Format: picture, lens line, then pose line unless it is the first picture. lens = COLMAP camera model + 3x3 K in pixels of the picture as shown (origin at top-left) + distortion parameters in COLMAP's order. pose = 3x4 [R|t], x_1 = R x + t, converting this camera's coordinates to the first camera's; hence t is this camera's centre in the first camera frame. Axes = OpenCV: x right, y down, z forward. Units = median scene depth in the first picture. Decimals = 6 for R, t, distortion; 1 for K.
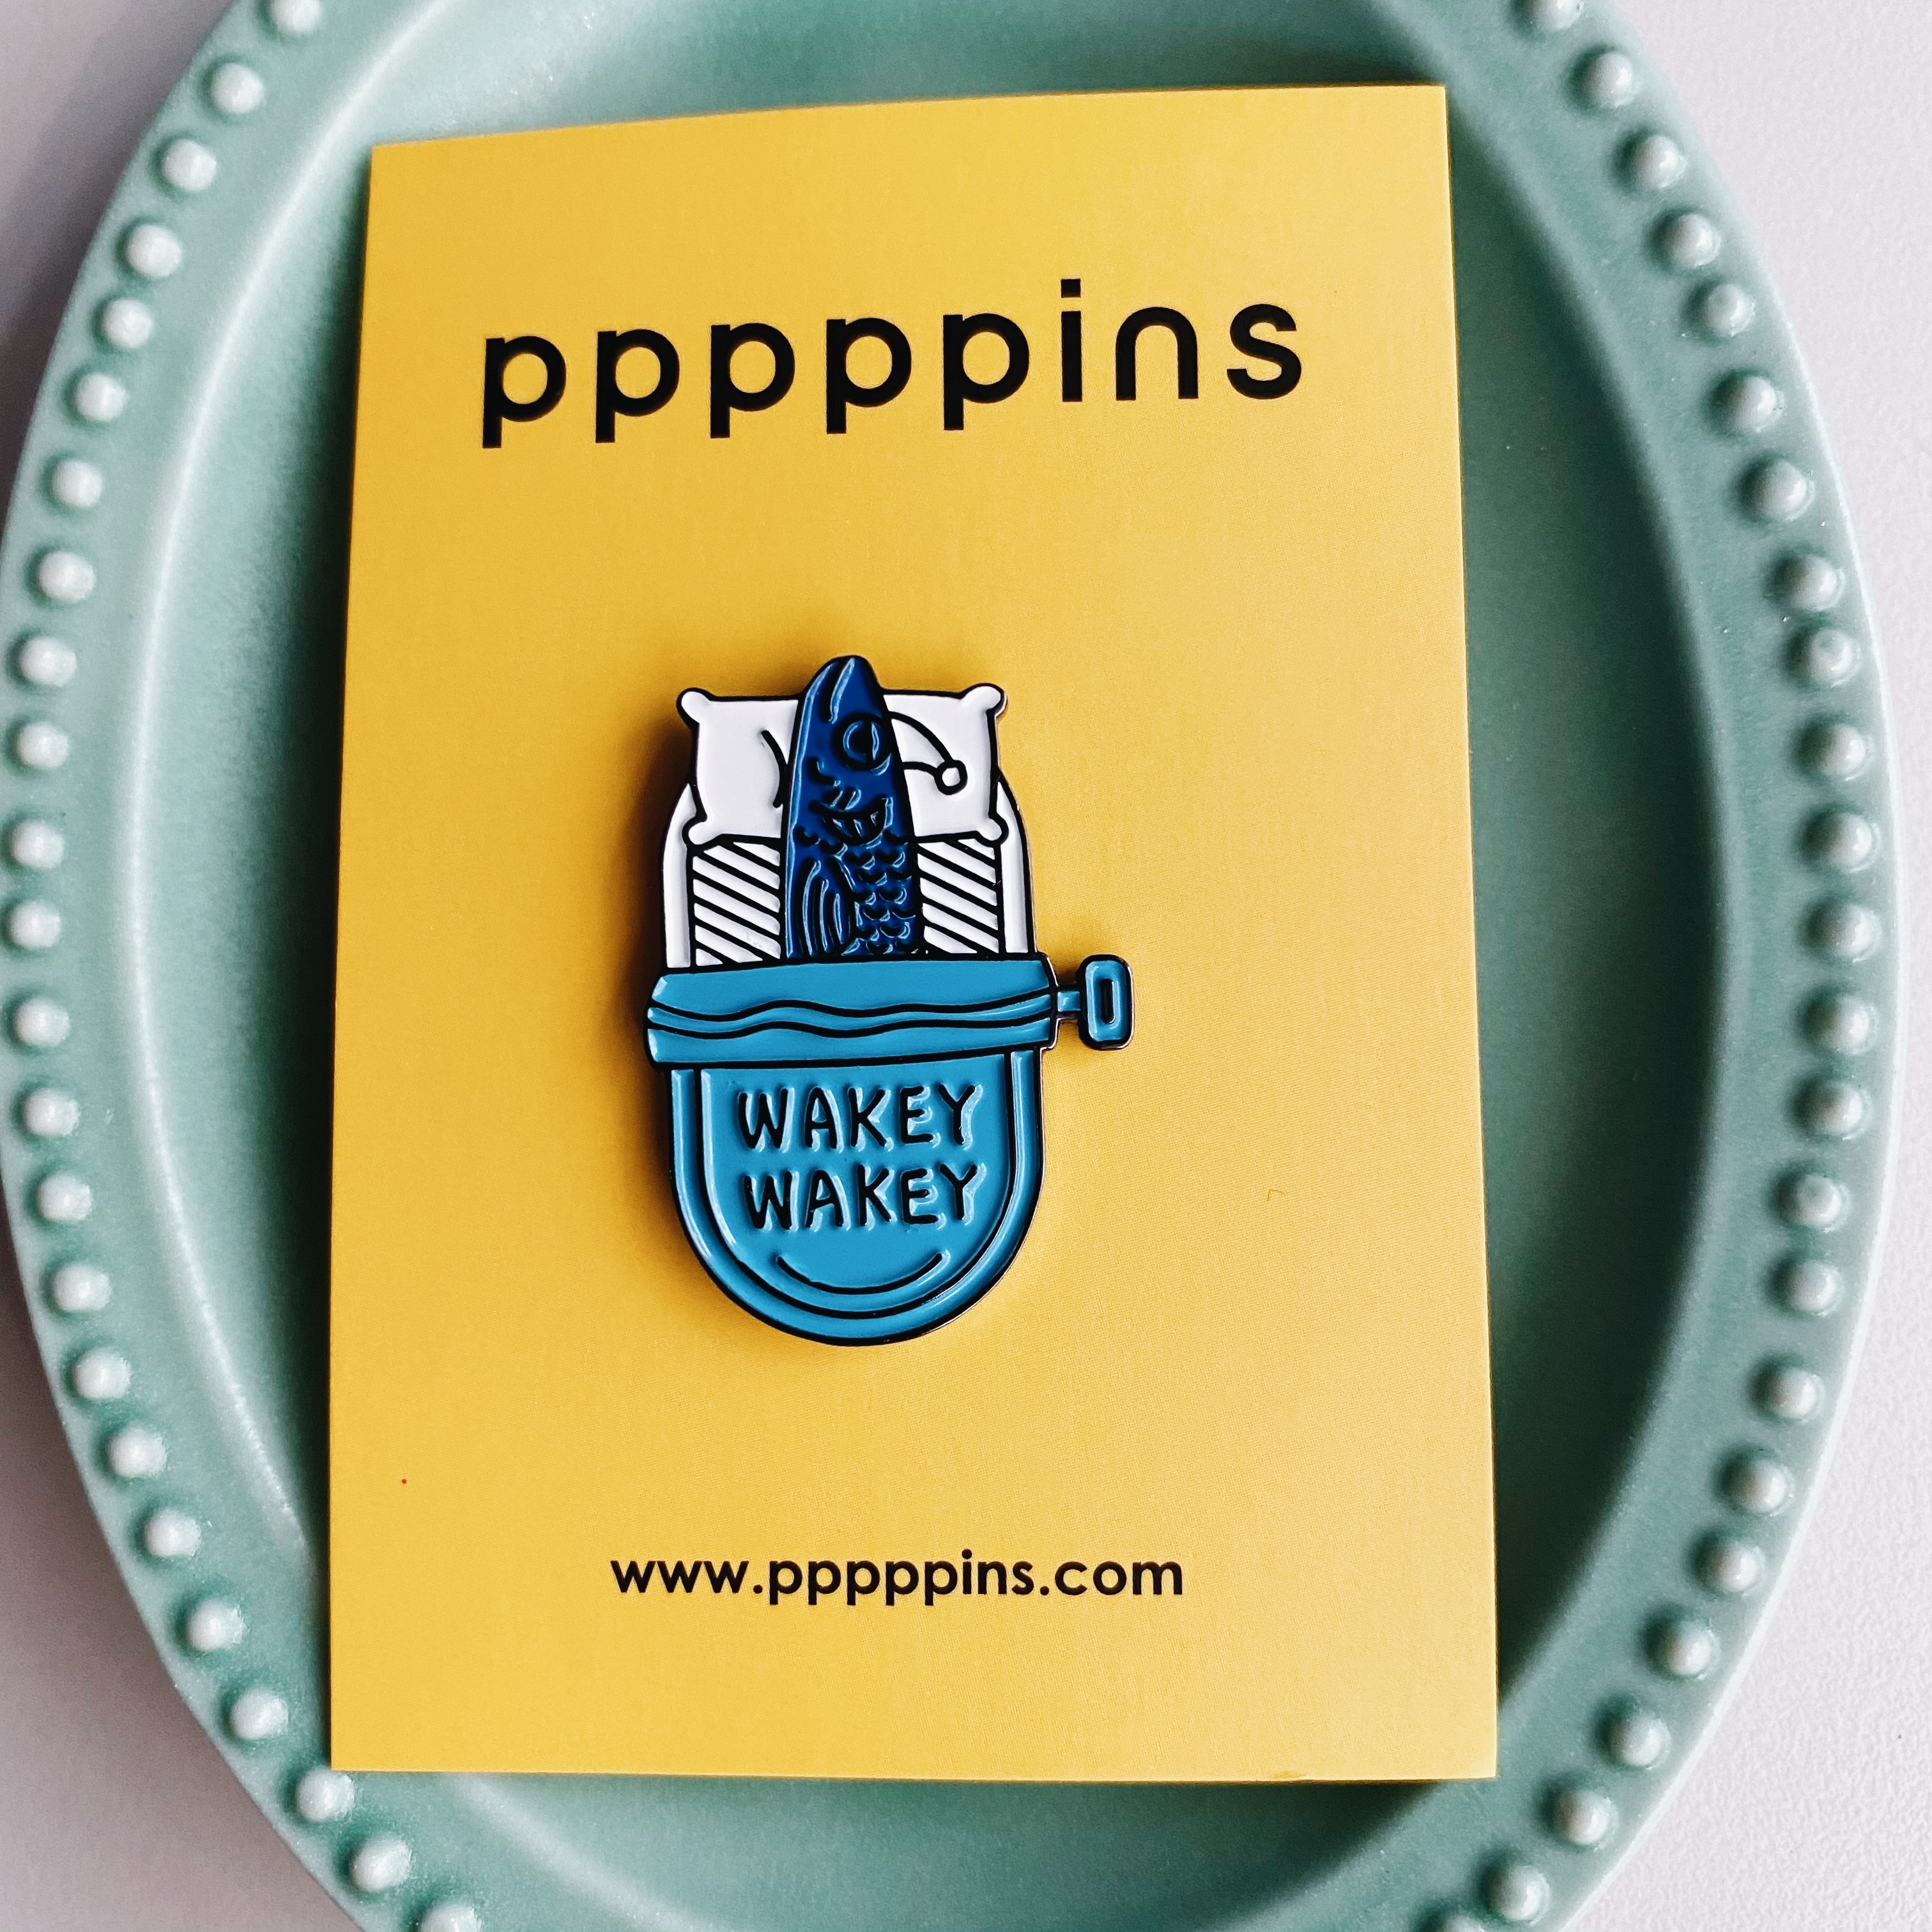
lens RADIAL K [[2052.6, 0, 954.6], [0, 2052.6, 964.3], [0, 0, 1]] dist [-0.123890, 0.108962]
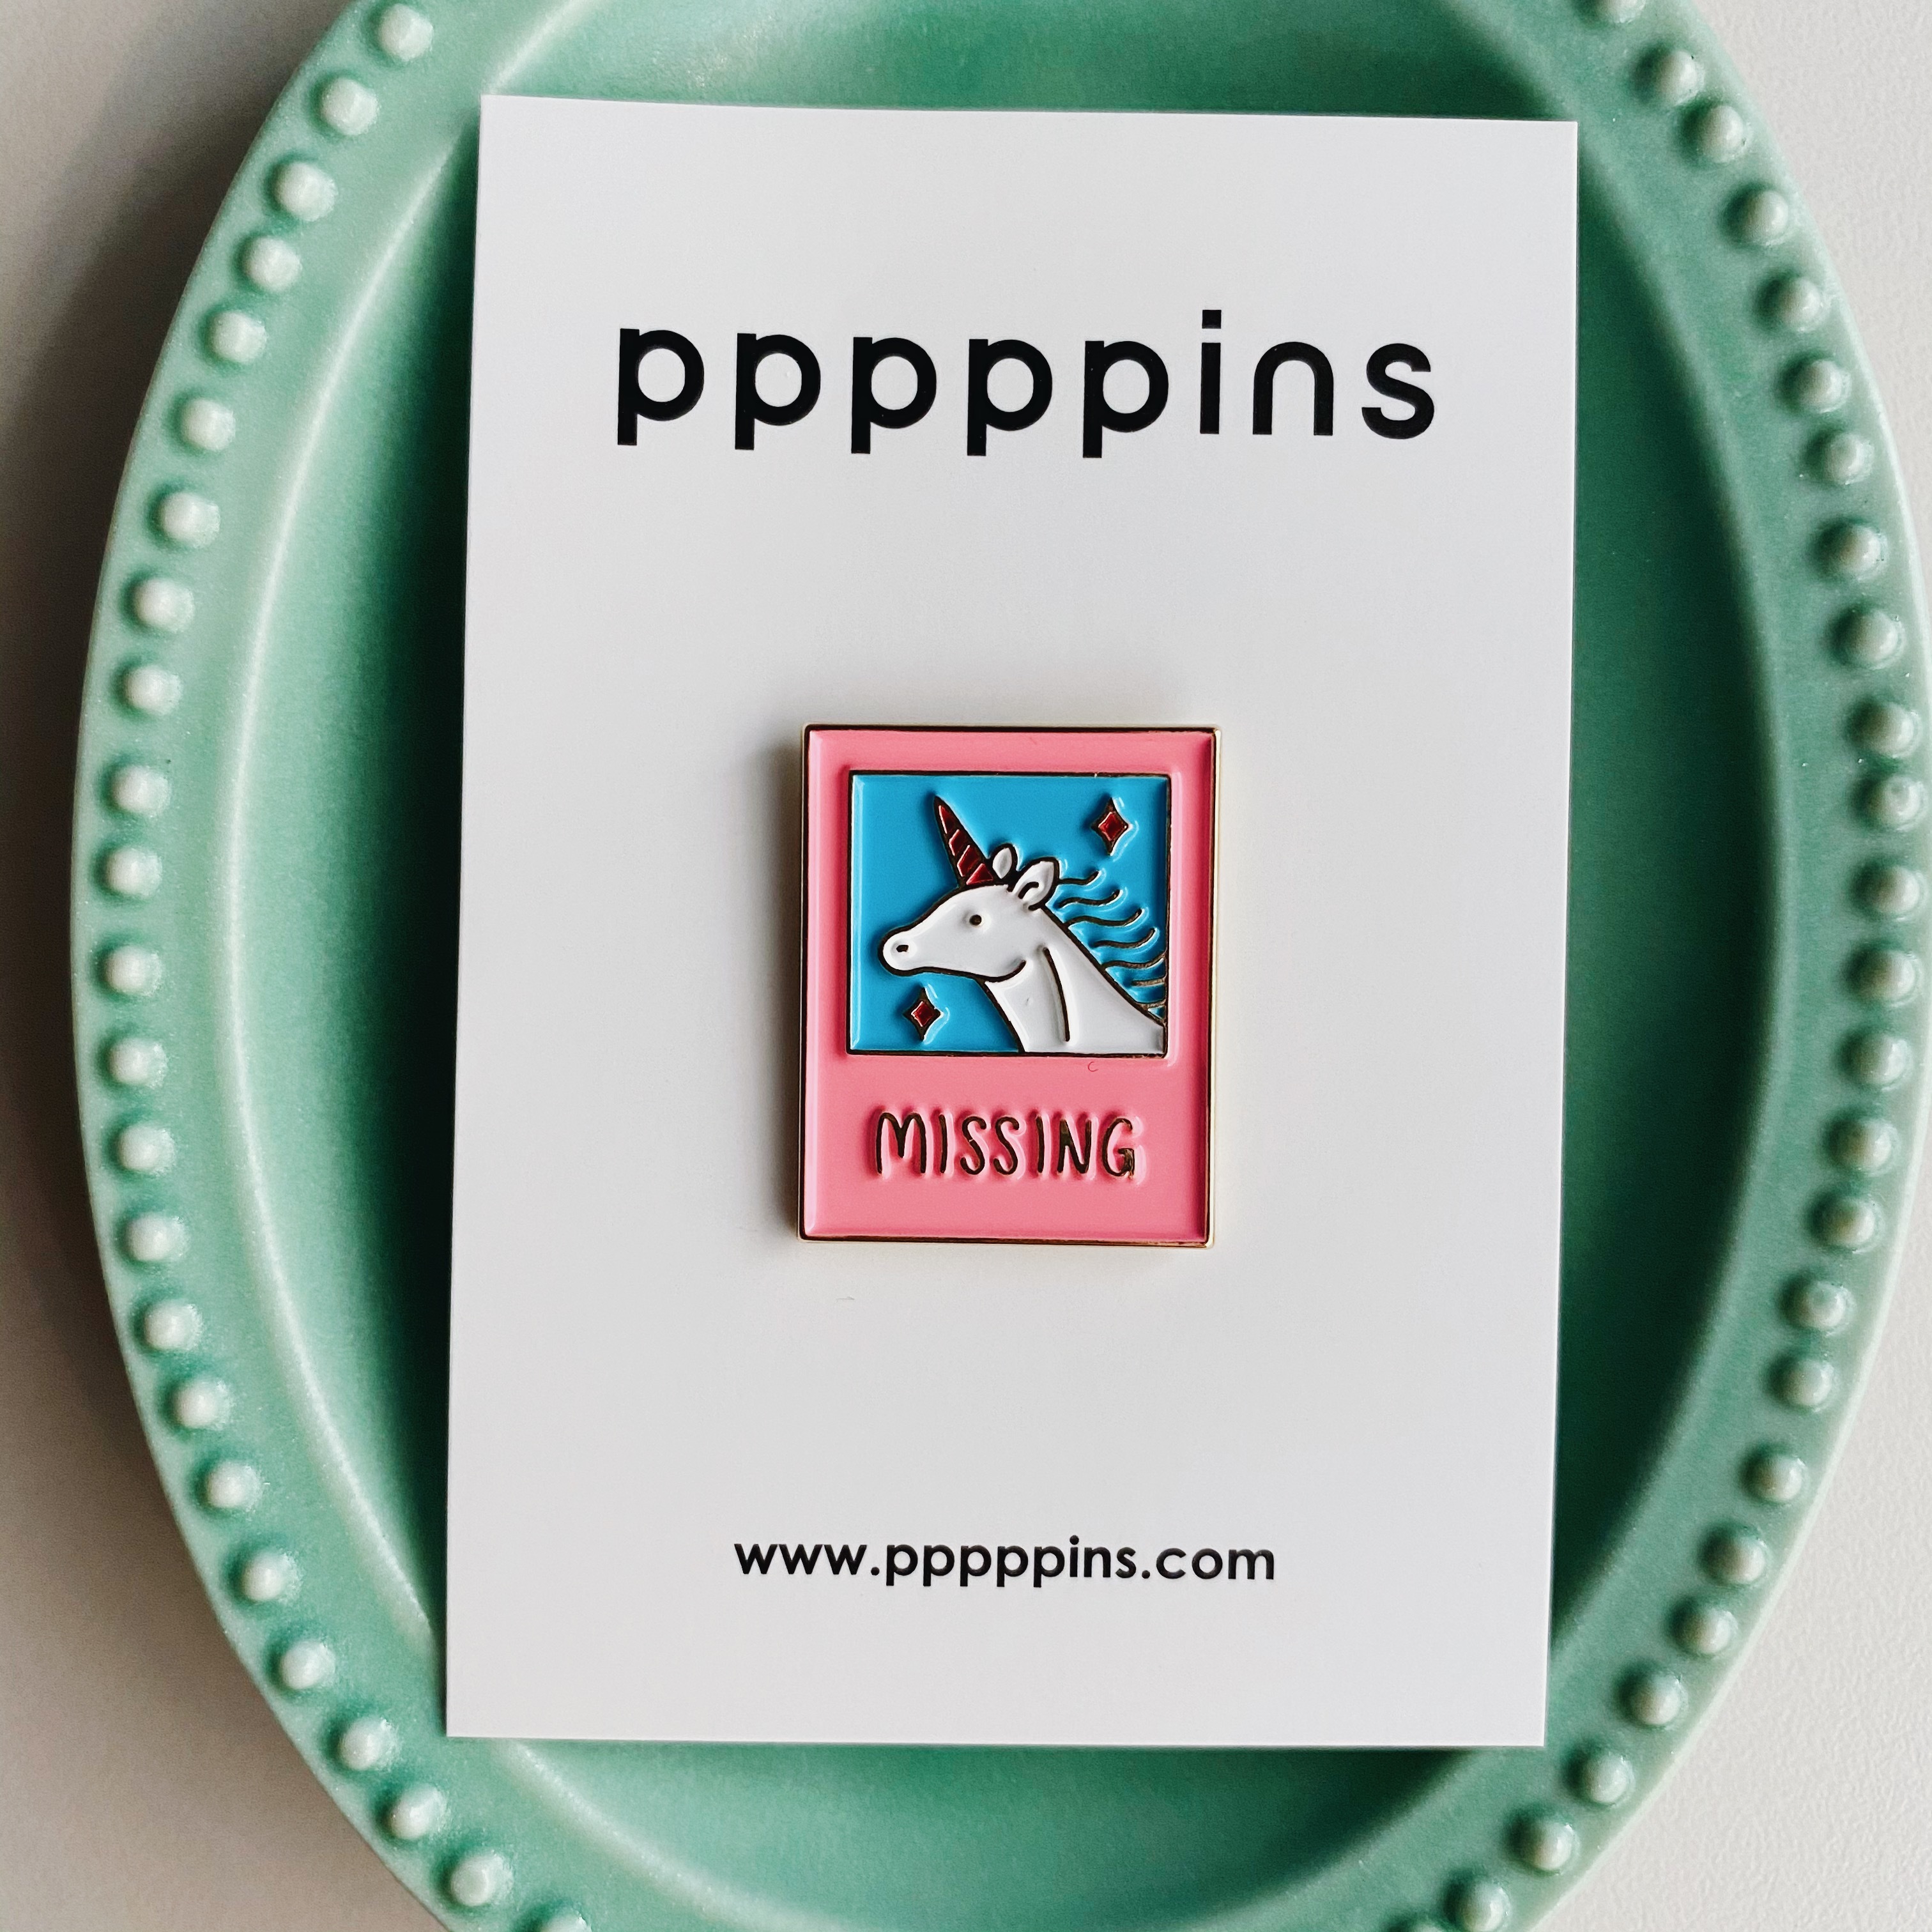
lens RADIAL K [[2052.6, 0, 954.6], [0, 2052.6, 964.3], [0, 0, 1]] dist [-0.123890, 0.108962]
pose [[0.991532, 0.098674, 0.084425, -0.139159], [-0.104196, 0.992515, 0.063697, -0.082146], [-0.077508, -0.071954, 0.994392, -0.024622]]
